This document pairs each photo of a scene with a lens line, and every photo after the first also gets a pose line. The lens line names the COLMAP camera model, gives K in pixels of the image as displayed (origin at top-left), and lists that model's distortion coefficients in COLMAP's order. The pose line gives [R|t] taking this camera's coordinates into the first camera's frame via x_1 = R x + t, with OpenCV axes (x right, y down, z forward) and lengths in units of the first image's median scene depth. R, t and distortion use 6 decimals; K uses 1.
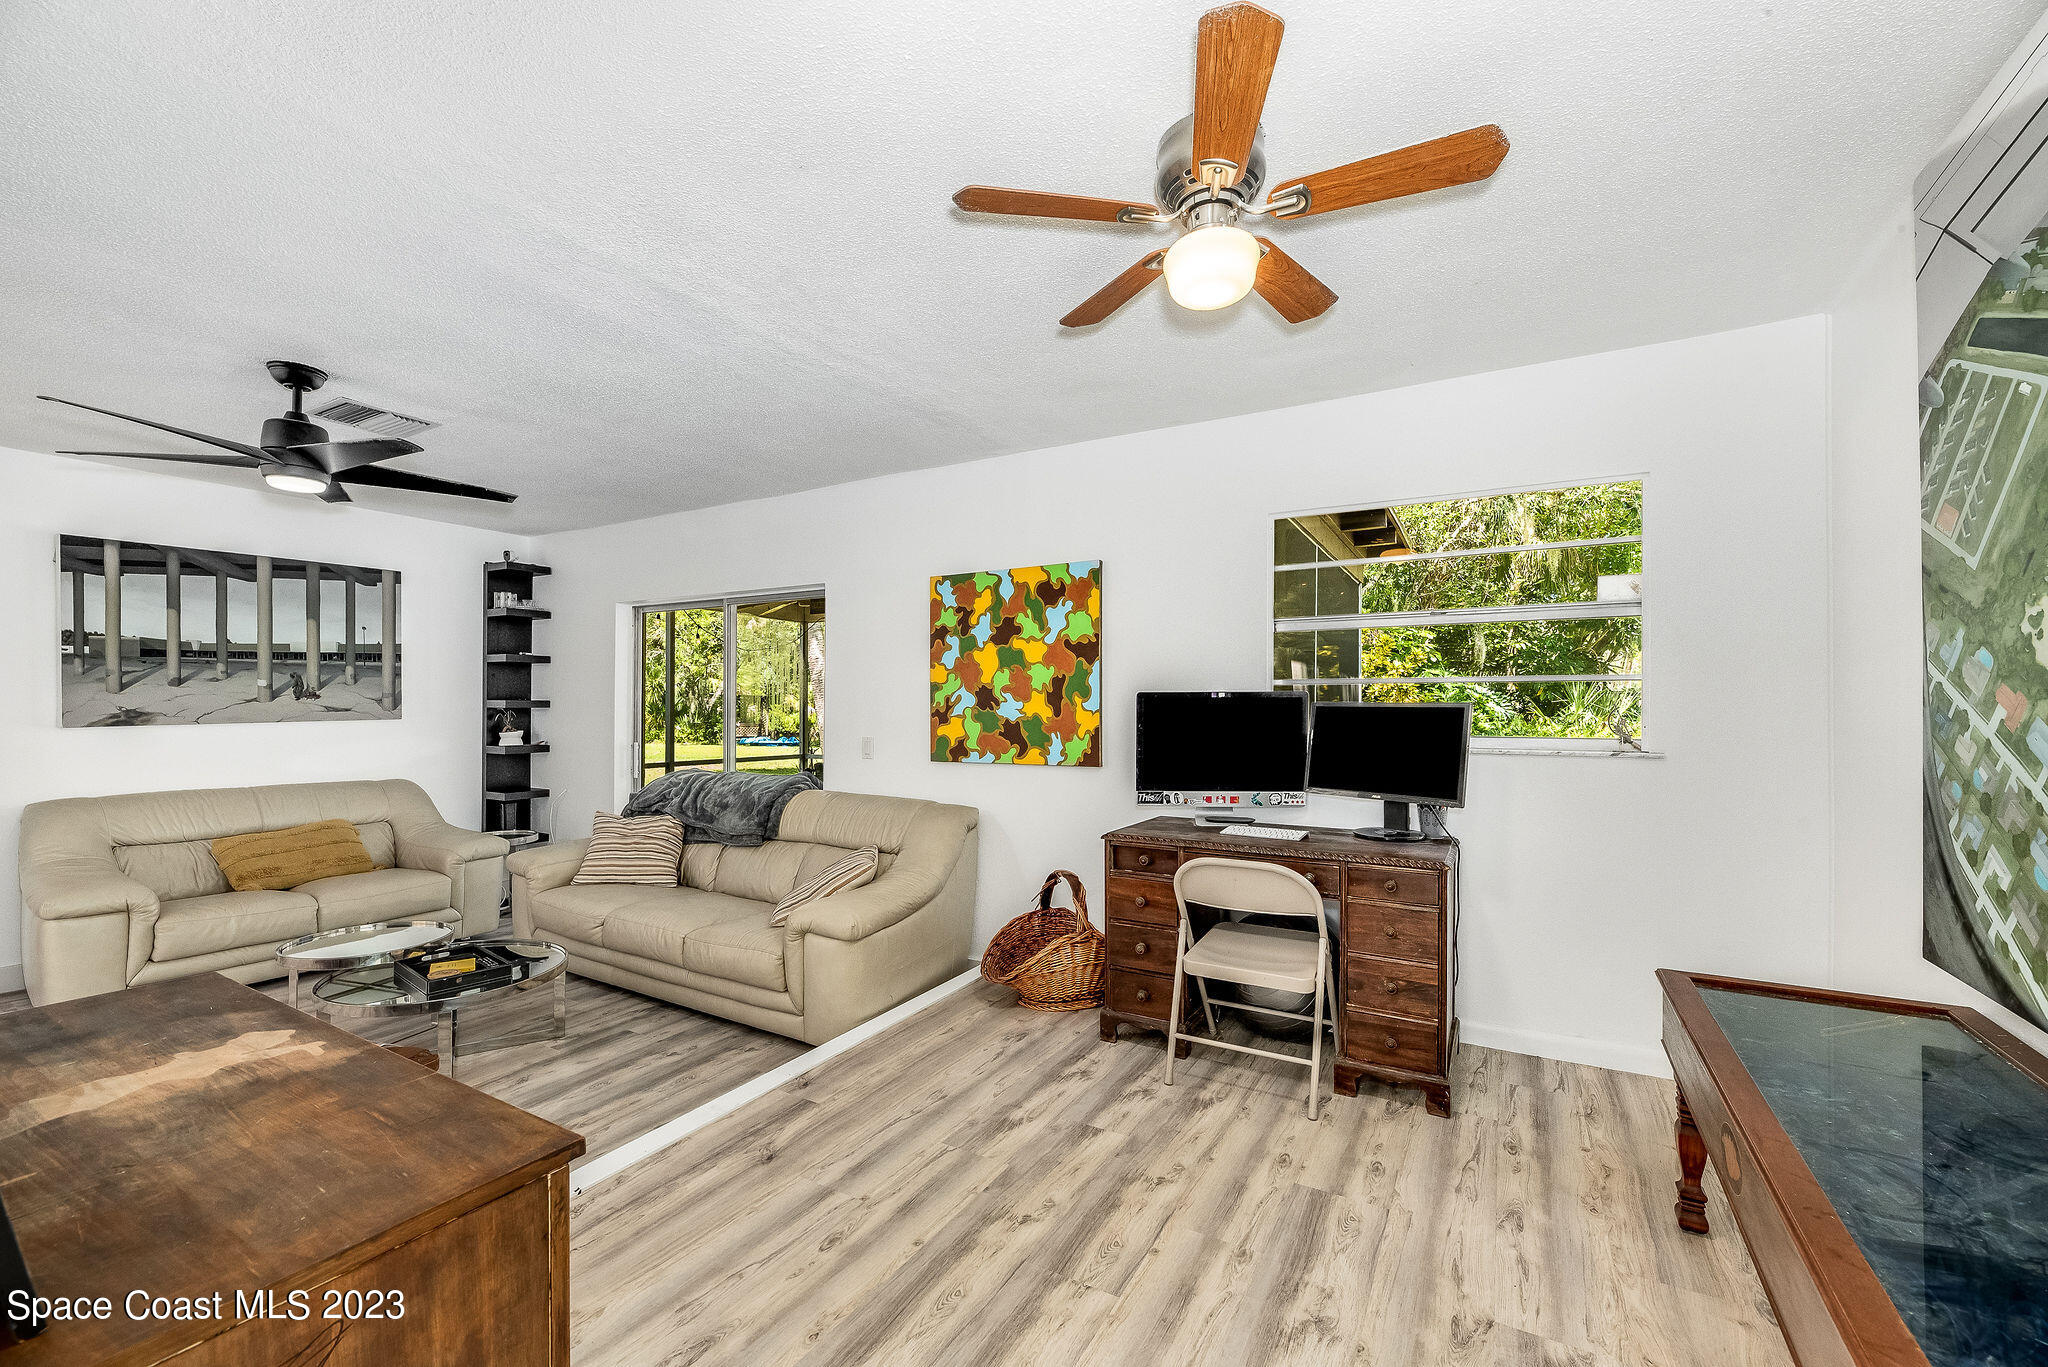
lens RADIAL K [[825.1, 0, 1013.3], [0, 825.1, 699.5], [0, 0, 1]] dist [0.002425, -0.002013]
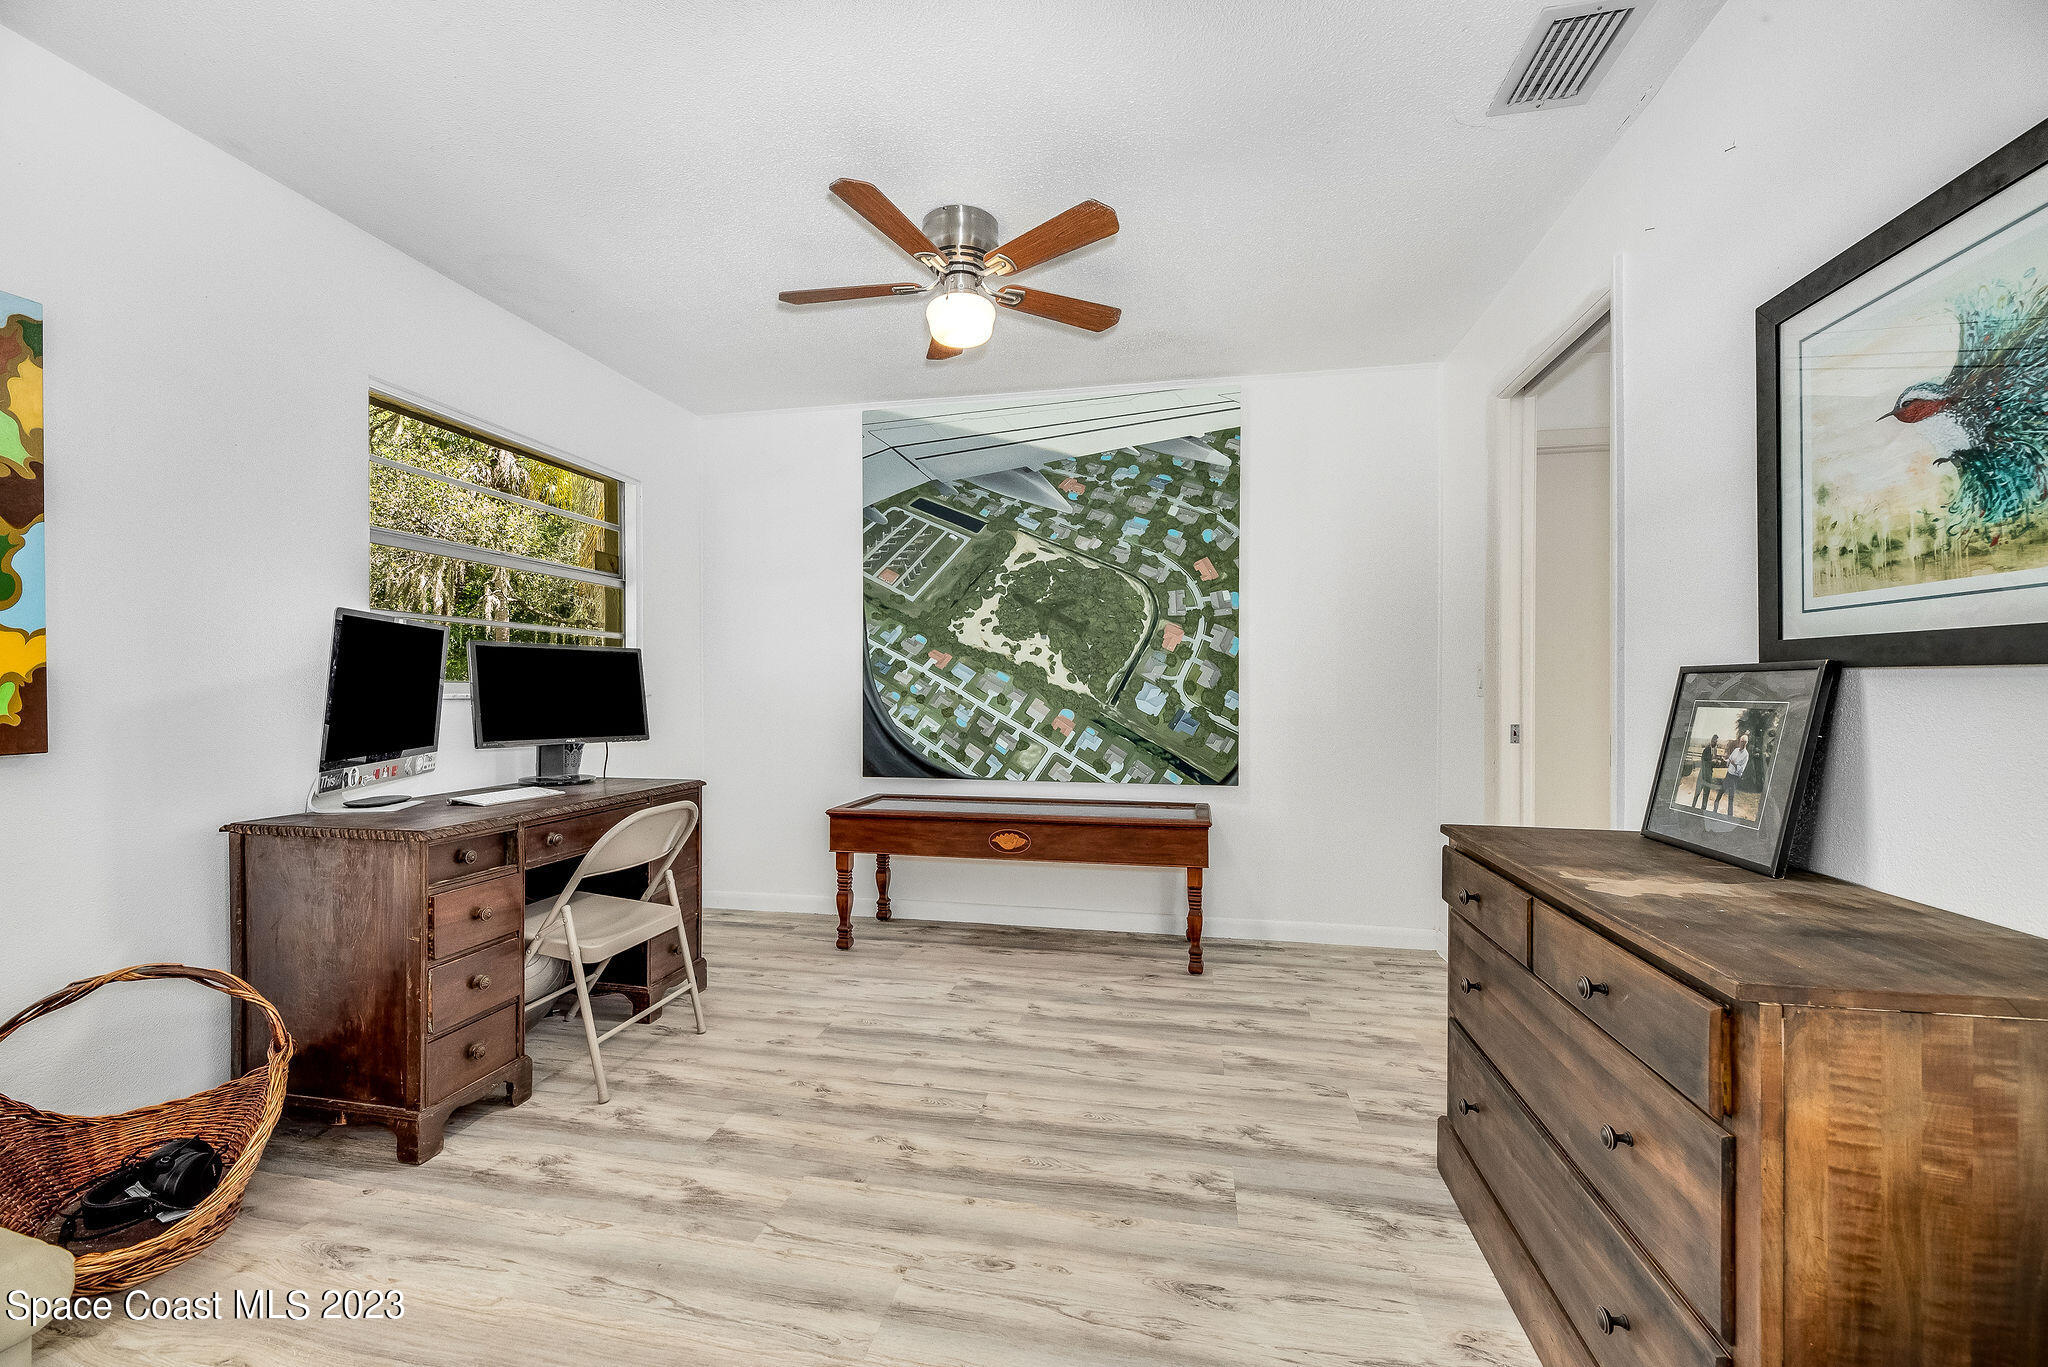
lens RADIAL K [[825.1, 0, 1016.8], [0, 825.1, 696.4], [0, 0, 1]] dist [0.002425, -0.002013]
pose [[-0.321171, -0.009173, 0.946977, -0.494293], [-0.009387, 0.999935, 0.006502, 0.040738], [-0.946975, -0.006801, -0.321236, 0.614428]]
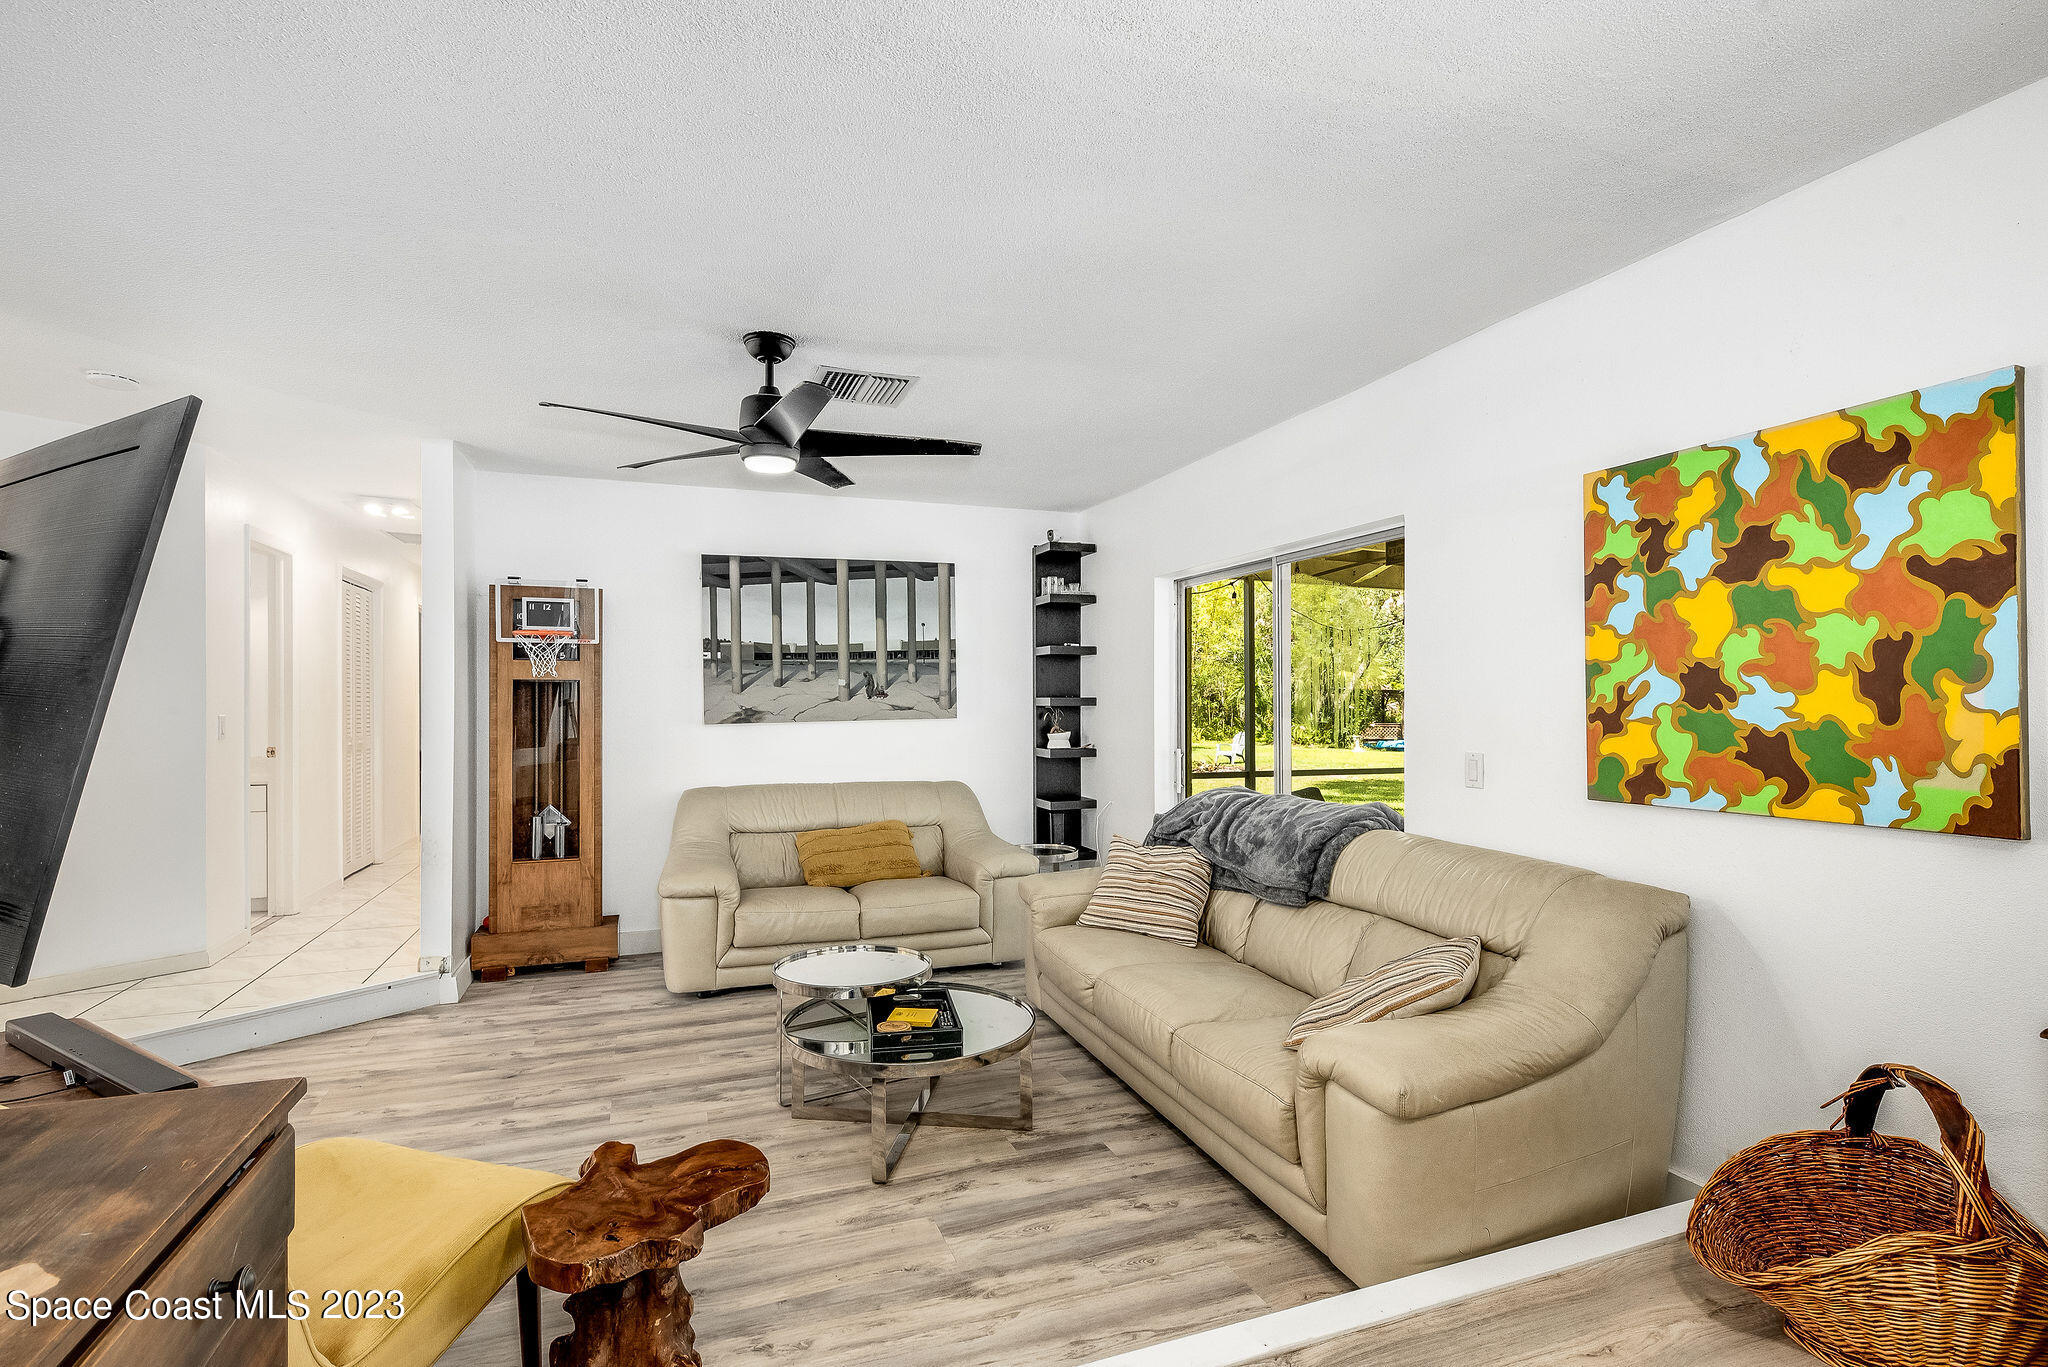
lens RADIAL K [[951.5, 0, 1016.9], [0, 951.5, 695.4], [0, 0, 1]] dist [0.002144, -0.002355]
pose [[0.772735, -0.008677, -0.634669, 0.013666], [0.008541, 0.999958, -0.003272, 0.002435], [0.634671, -0.002892, 0.772777, 0.269066]]
